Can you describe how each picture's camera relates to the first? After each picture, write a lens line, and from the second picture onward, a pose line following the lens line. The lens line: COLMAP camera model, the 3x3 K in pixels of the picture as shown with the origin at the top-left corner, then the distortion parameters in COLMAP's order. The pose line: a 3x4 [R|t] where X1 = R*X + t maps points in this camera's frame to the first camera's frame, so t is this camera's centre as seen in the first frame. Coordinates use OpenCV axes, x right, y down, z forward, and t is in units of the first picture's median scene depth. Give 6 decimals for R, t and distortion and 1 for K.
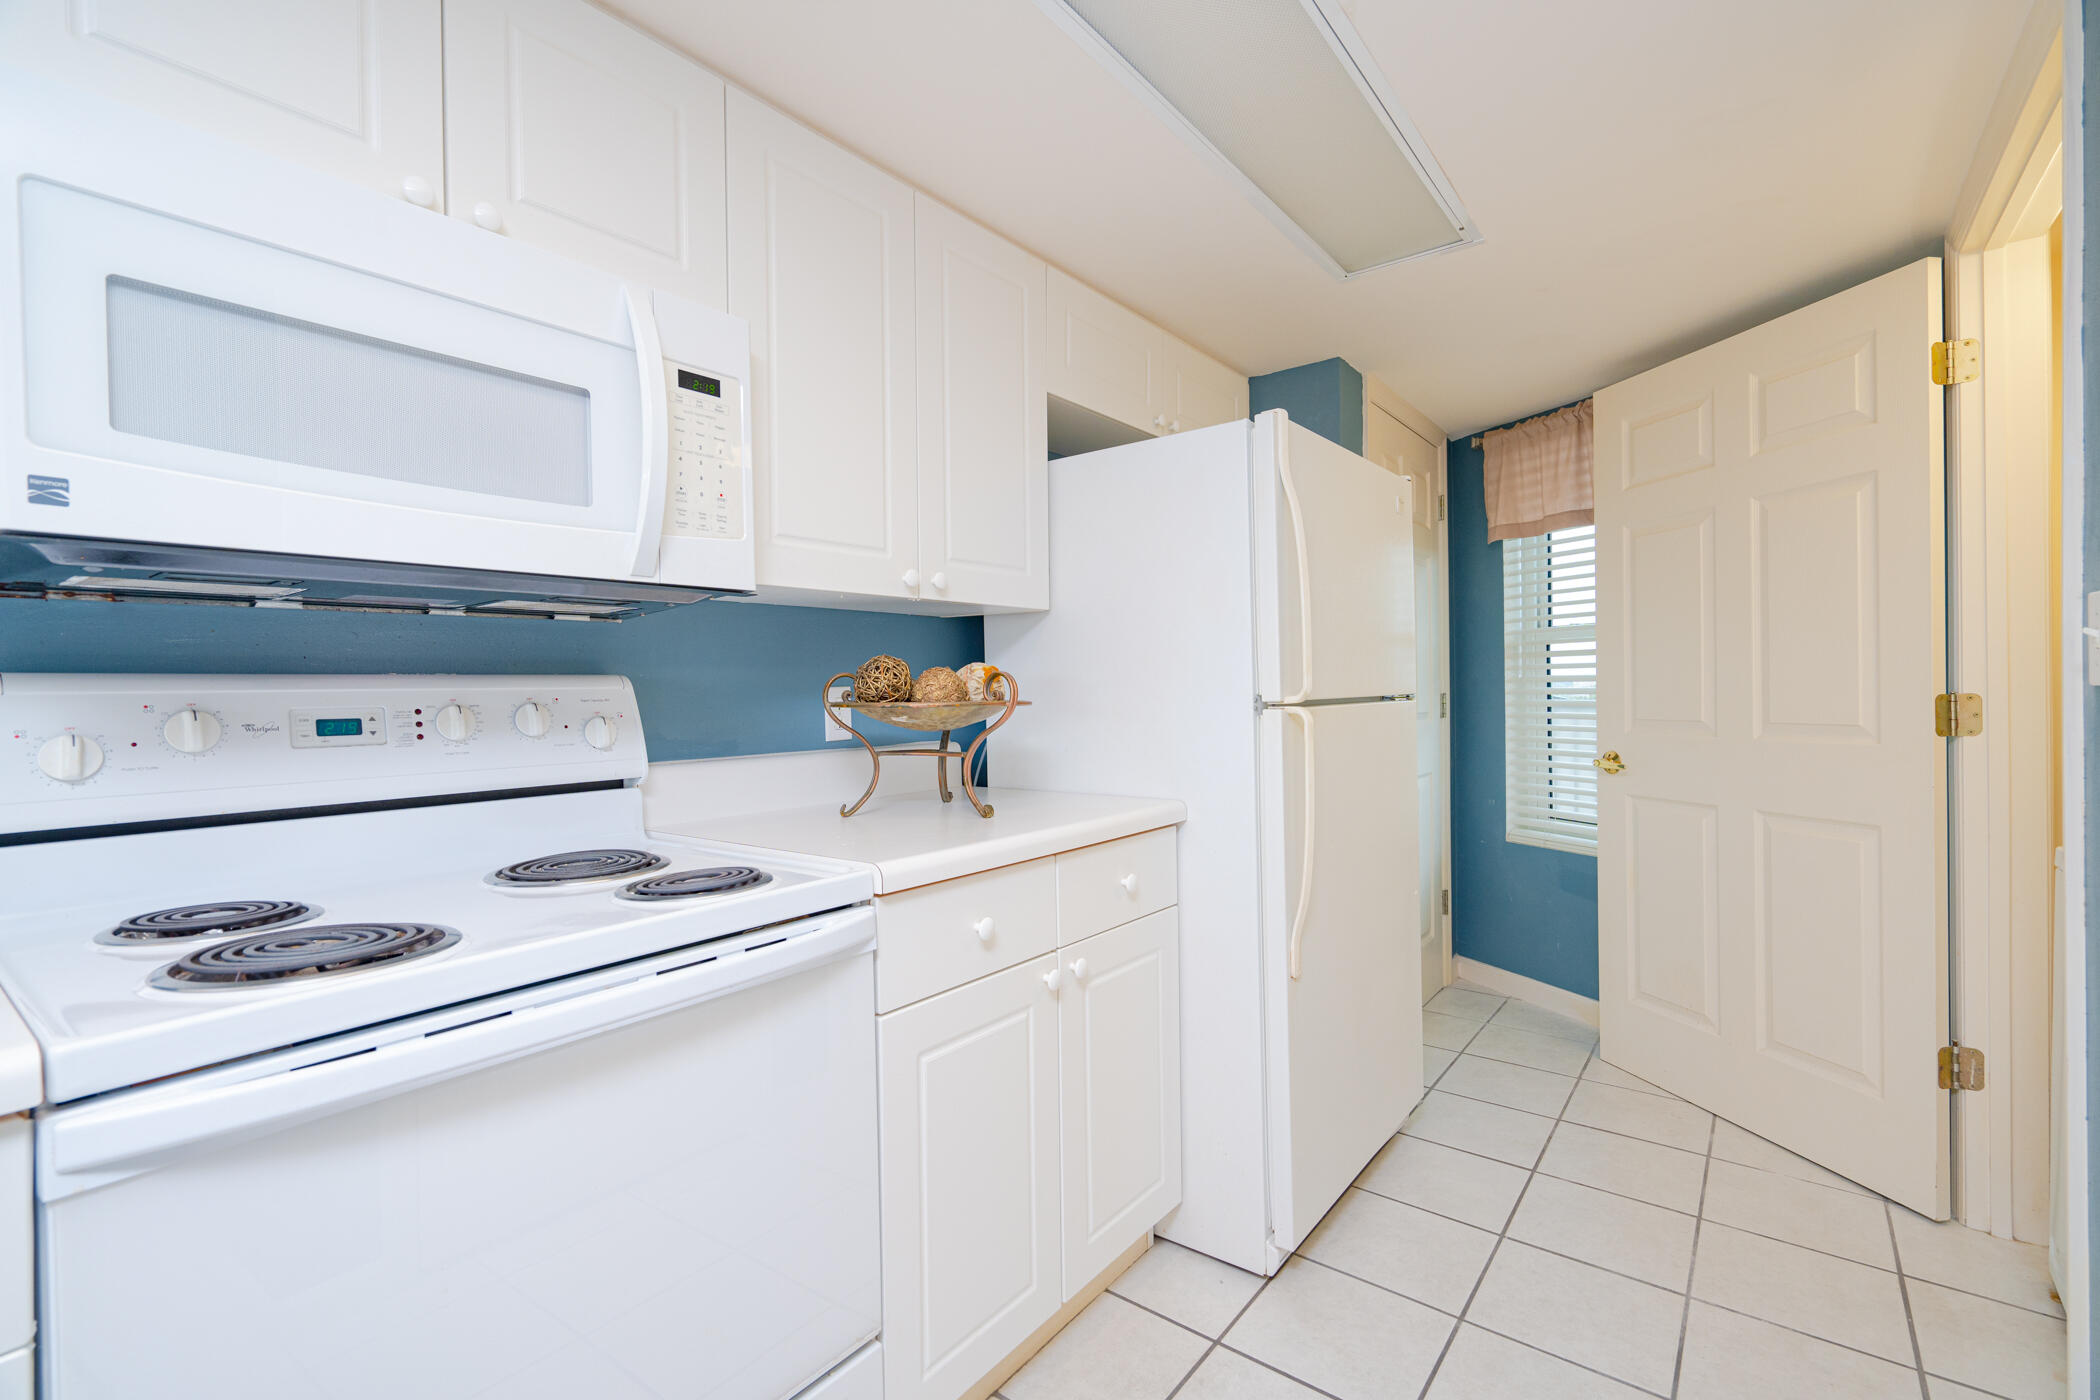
lens RADIAL K [[939.9, 0, 1050.0], [0, 939.9, 700.0], [0, 0, 1]] dist [-0.001807, -0.000069]
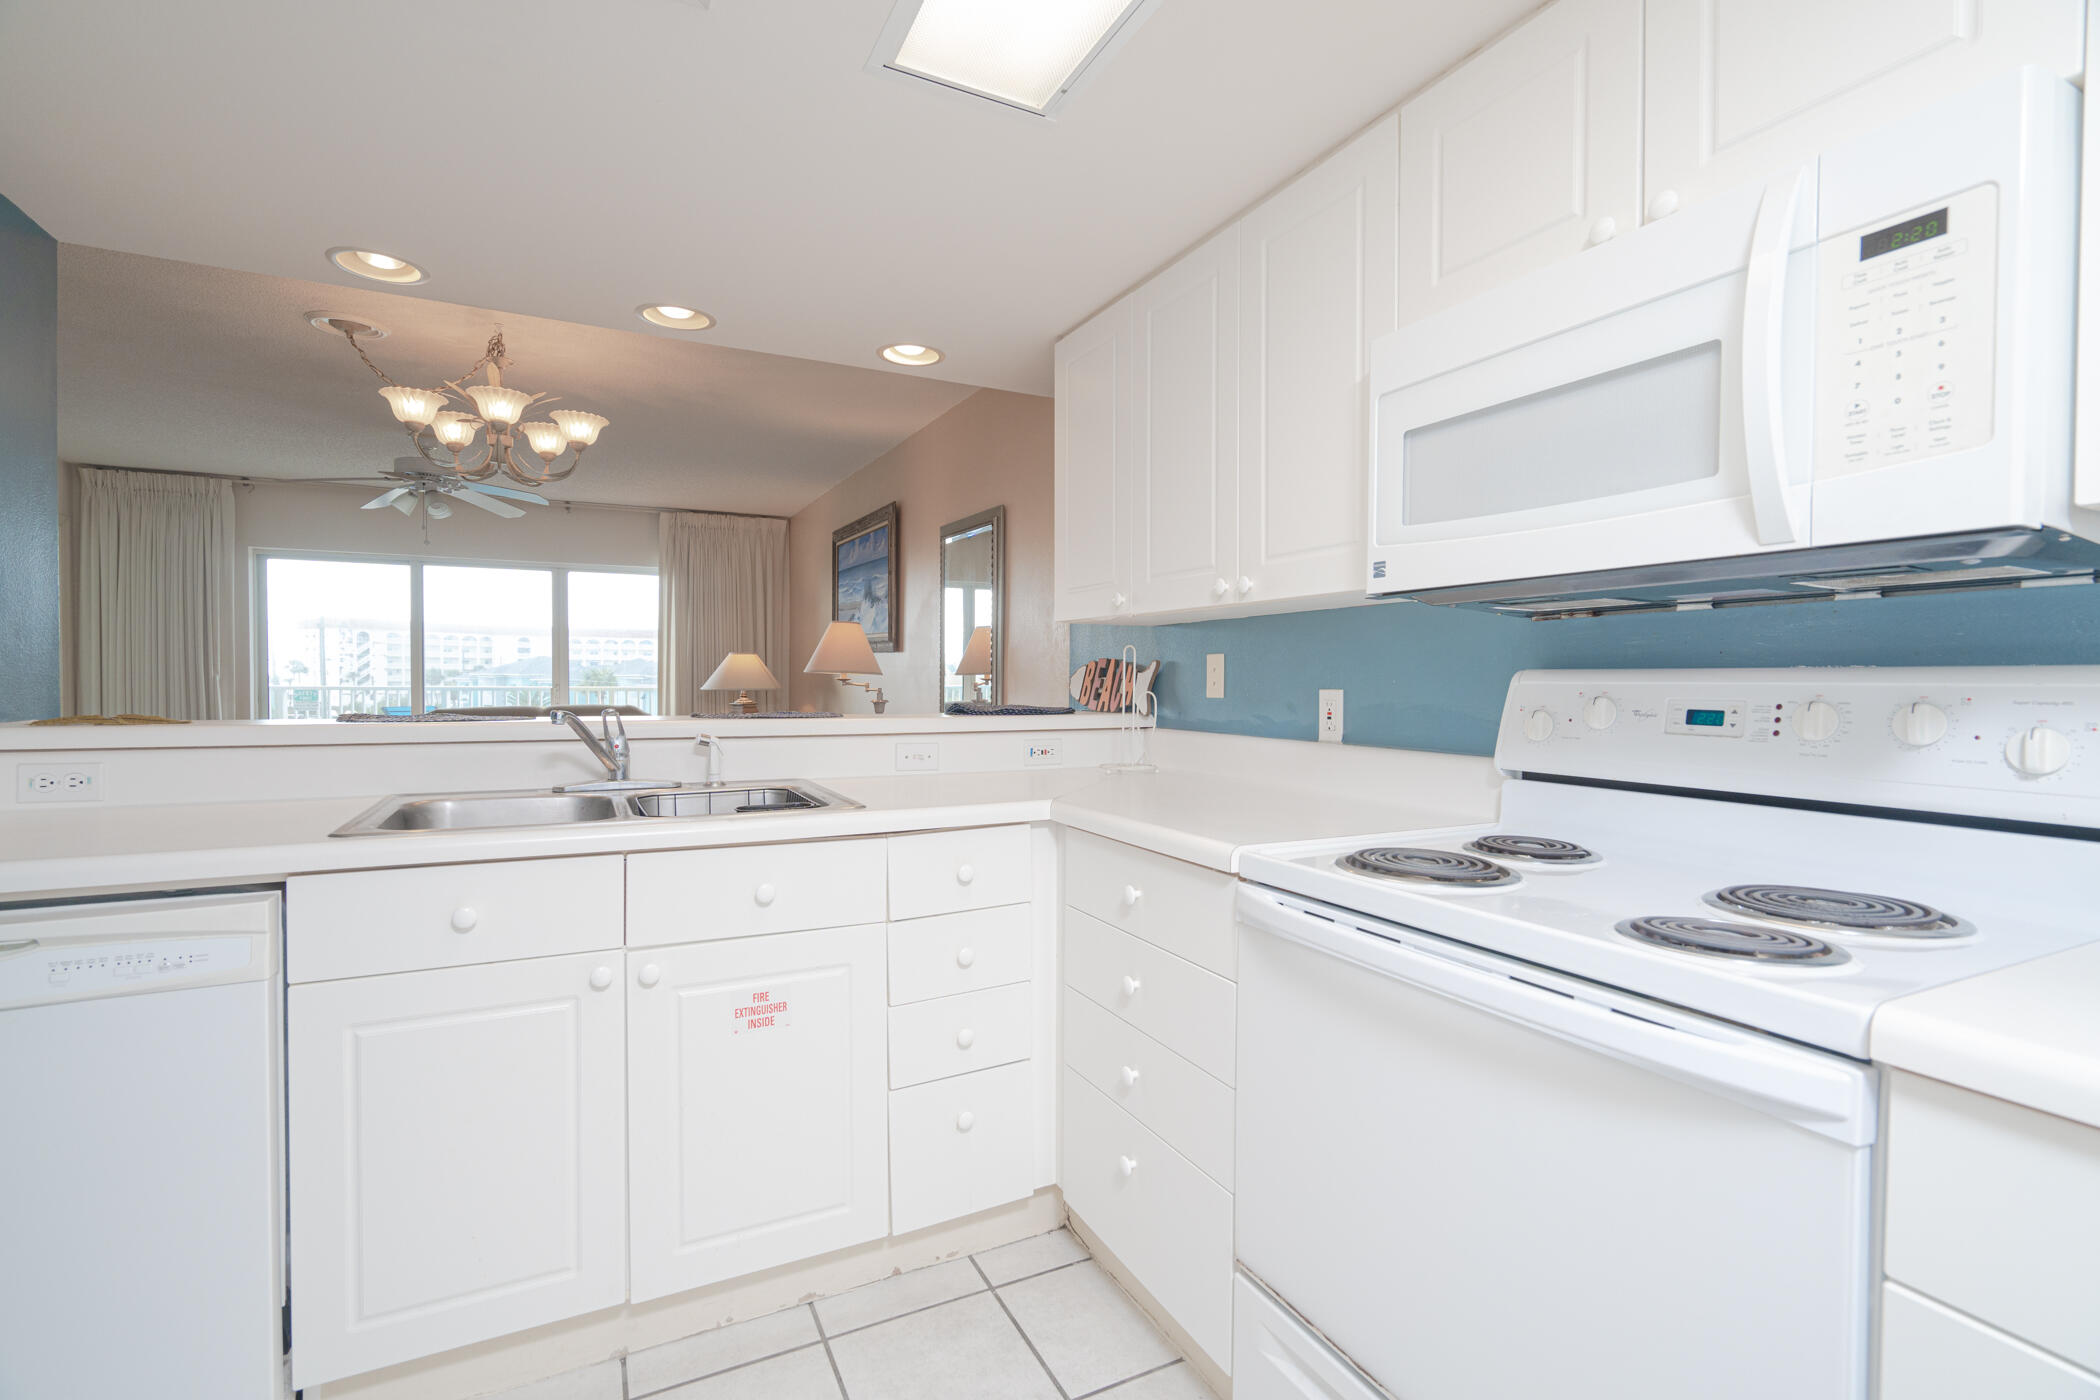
lens RADIAL K [[946.3, 0, 1047.2], [0, 946.3, 694.9], [0, 0, 1]] dist [-0.002133, 0.000974]
pose [[-0.436206, 0.024930, -0.899502, 0.511504], [-0.012206, 0.999360, 0.033616, -0.022811], [0.899764, 0.025643, -0.435623, 0.750555]]
